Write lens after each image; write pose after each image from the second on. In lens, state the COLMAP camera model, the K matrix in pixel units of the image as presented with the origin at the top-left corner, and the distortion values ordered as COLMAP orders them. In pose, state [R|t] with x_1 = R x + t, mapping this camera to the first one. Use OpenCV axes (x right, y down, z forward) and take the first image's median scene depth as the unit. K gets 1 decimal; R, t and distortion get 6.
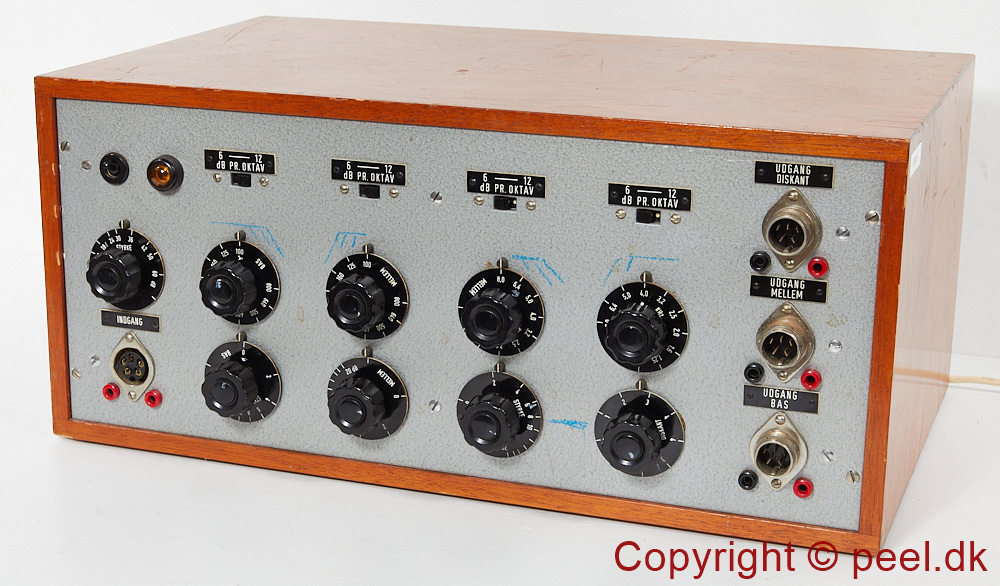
lens RADIAL K [[1736.1, 0, 500.0], [0, 1736.1, 293.0], [0, 0, 1]] dist [-0.004597, 0.063709]
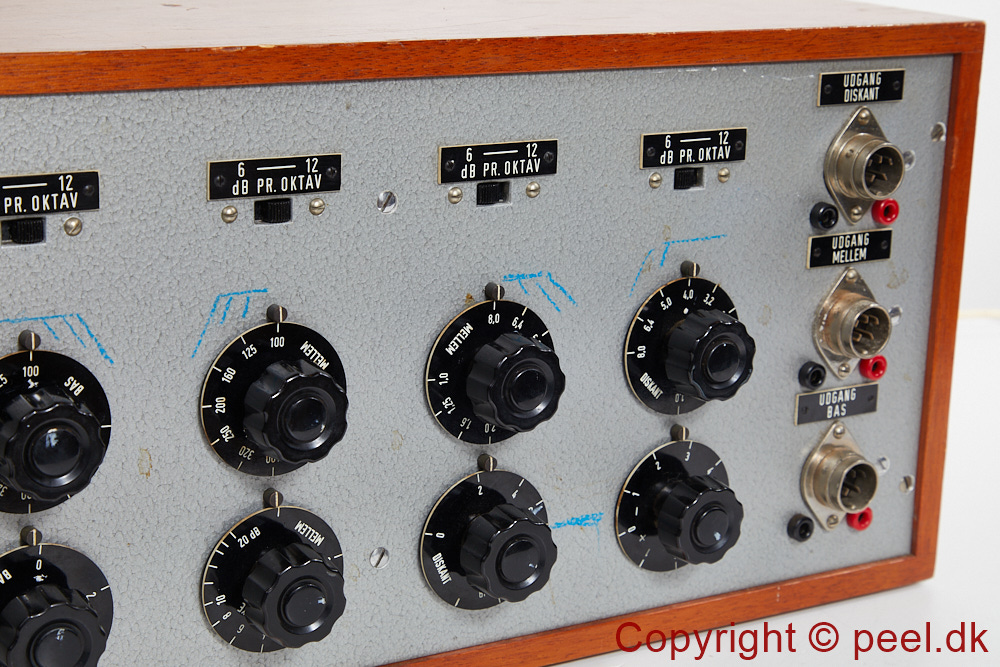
lens RADIAL K [[2030.5, 0, 500.0], [0, 2030.5, 333.5], [0, 0, 1]] dist [-0.113652, 1.590364]
pose [[0.637933, -0.188998, 0.746539, -0.518452], [0.181114, 0.979046, 0.093096, -0.067083], [-0.748491, 0.075820, 0.658796, 0.517173]]
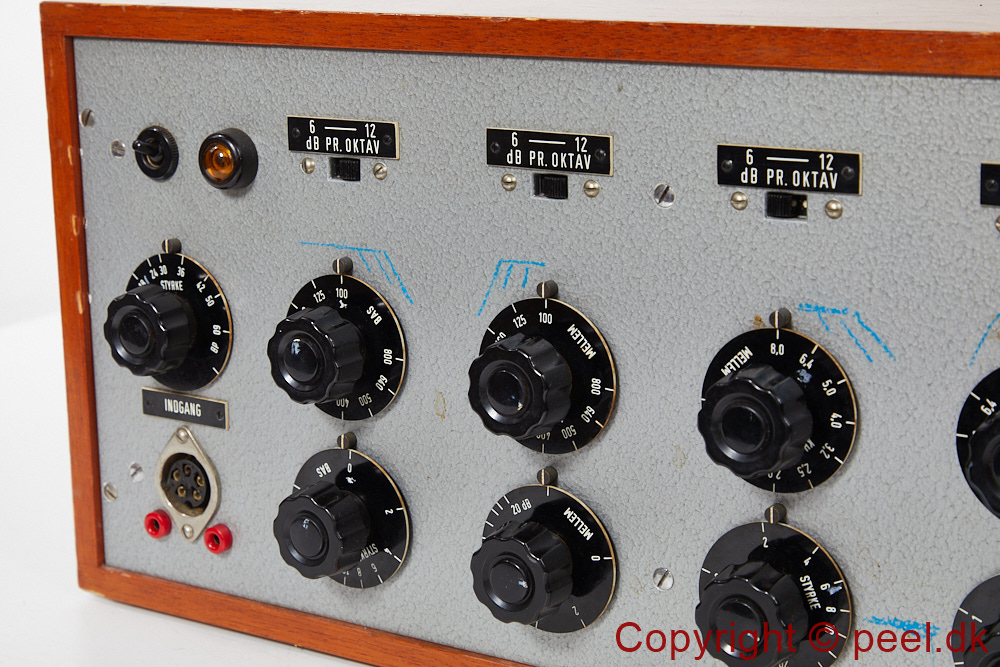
lens RADIAL K [[2030.5, 0, 500.0], [0, 2030.5, 333.5], [0, 0, 1]] dist [-0.113652, 1.590364]
pose [[0.970780, 0.023946, -0.238772, 0.064921], [-0.033046, 0.998869, -0.034181, 0.011222], [0.237684, 0.041073, 0.970474, 0.365759]]
